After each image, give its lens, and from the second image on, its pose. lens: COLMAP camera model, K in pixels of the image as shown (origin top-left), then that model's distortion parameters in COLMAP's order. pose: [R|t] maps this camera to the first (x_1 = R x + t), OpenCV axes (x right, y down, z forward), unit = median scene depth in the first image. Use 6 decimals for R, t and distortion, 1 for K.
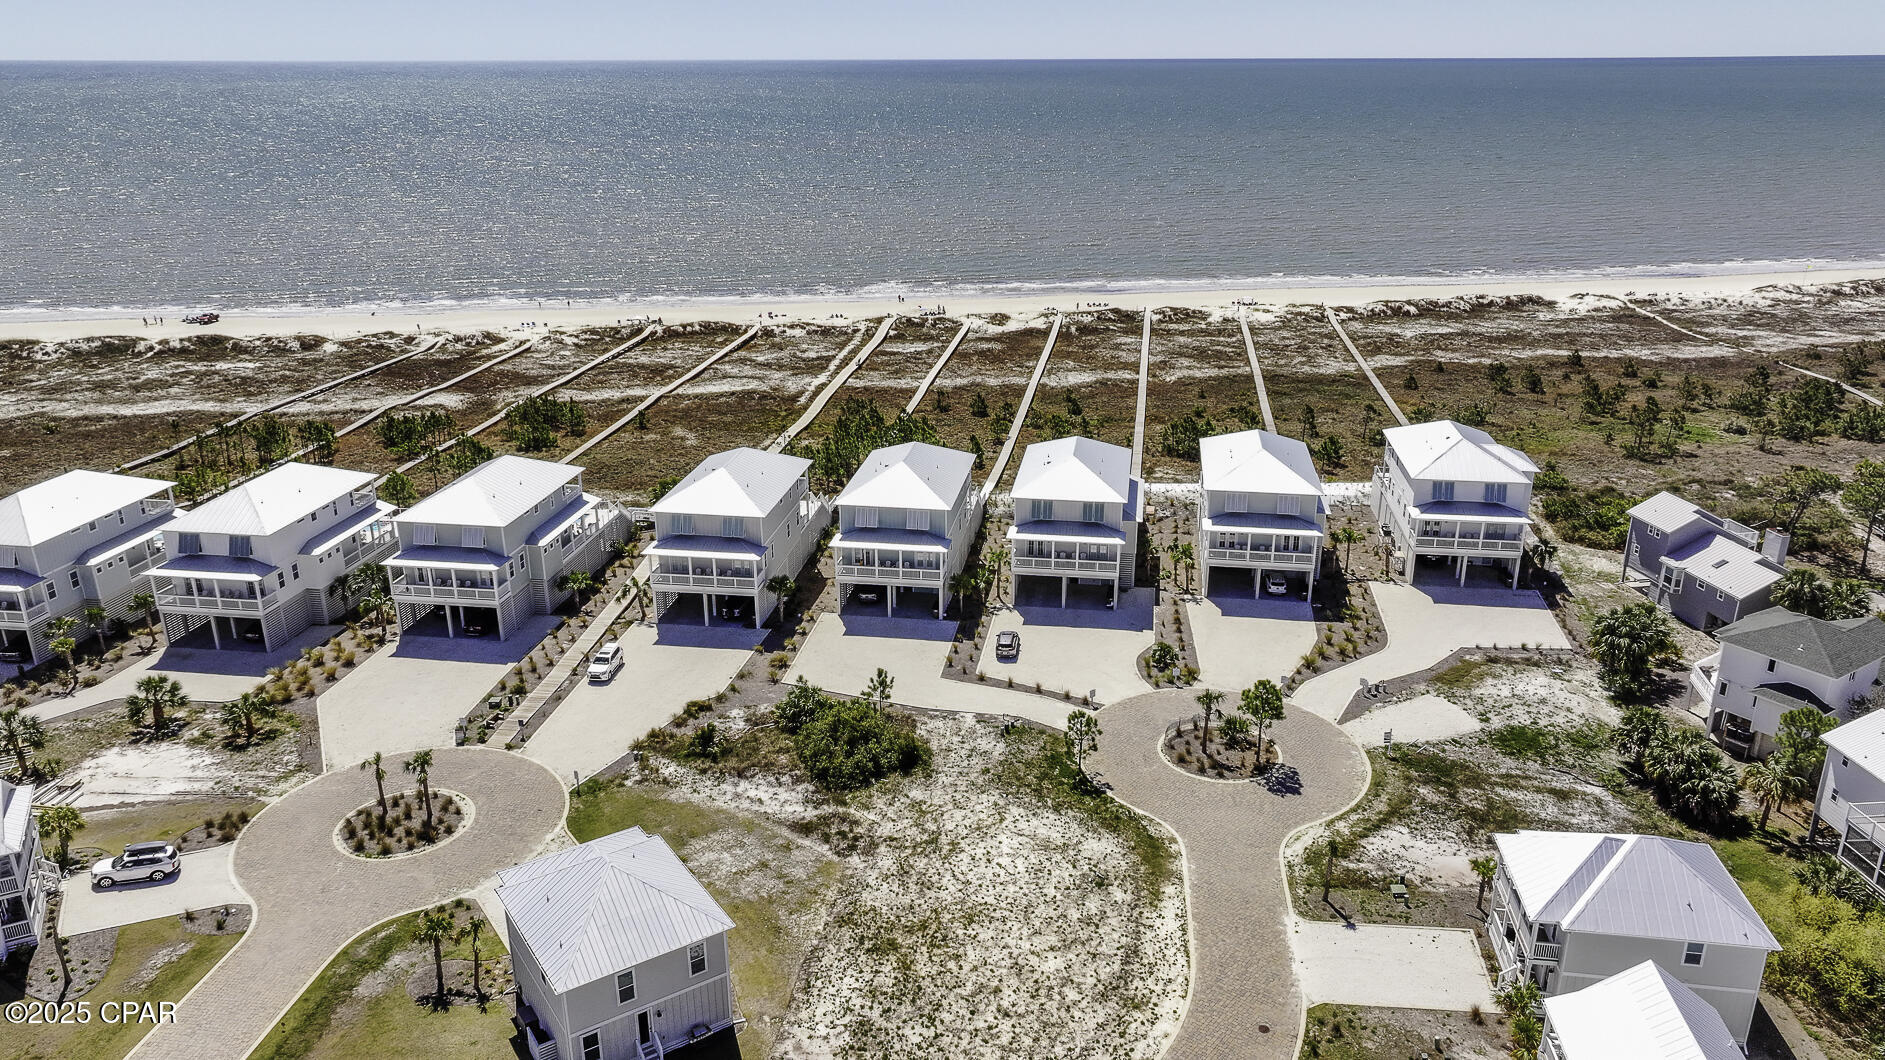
lens RADIAL K [[1324.7, 0, 946.7], [0, 1324.7, 534.2], [0, 0, 1]] dist [0.003648, 0.010152]
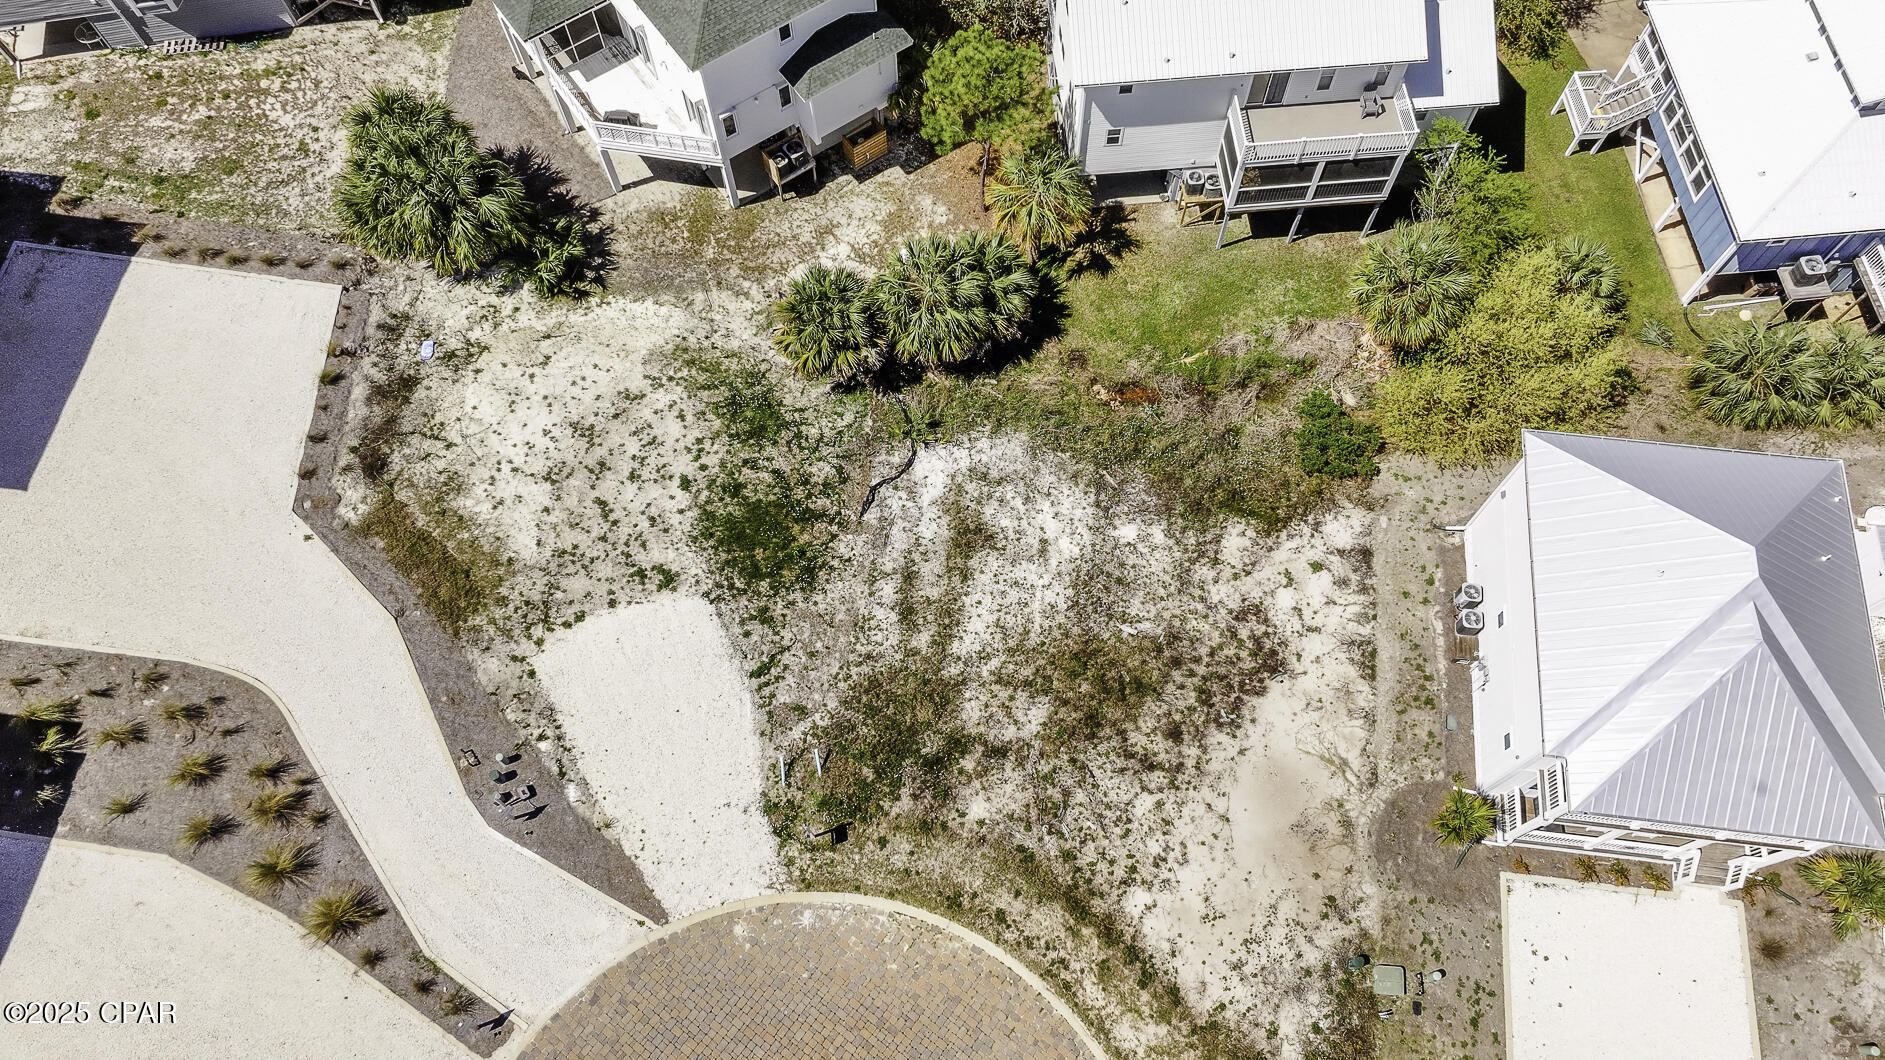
lens RADIAL K [[1324.7, 0, 946.7], [0, 1324.7, 526.3], [0, 0, 1]] dist [0.003648, 0.010152]
pose [[-0.030729, -0.910920, 0.411437, 0.235660], [0.352634, 0.375283, 0.857212, -0.215212], [-0.935257, 0.171428, 0.309689, 0.770981]]
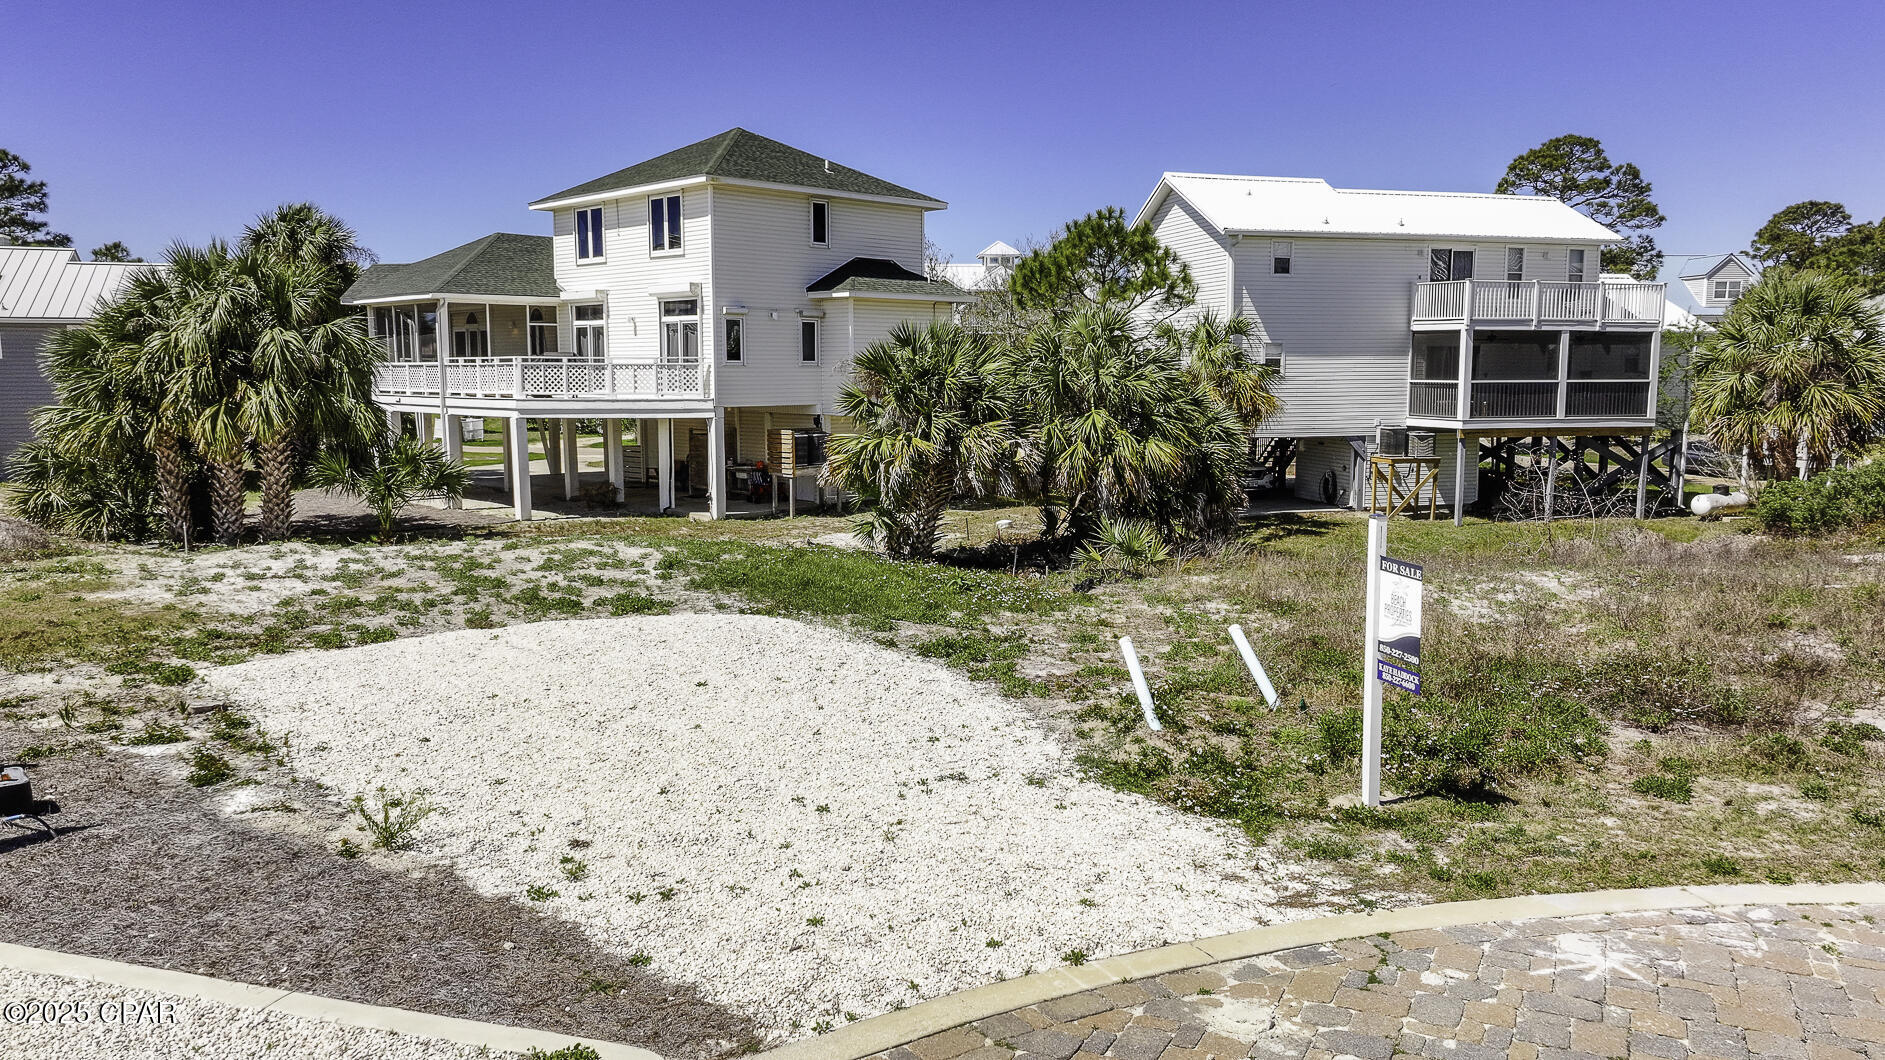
lens RADIAL K [[1324.7, 0, 950.3], [0, 1324.7, 522.8], [0, 0, 1]] dist [0.003648, 0.010152]
pose [[-0.214458, -0.111104, 0.970394, 0.237695], [0.335410, 0.924716, 0.180000, 0.113797], [-0.917338, 0.364082, -0.161047, 0.987298]]
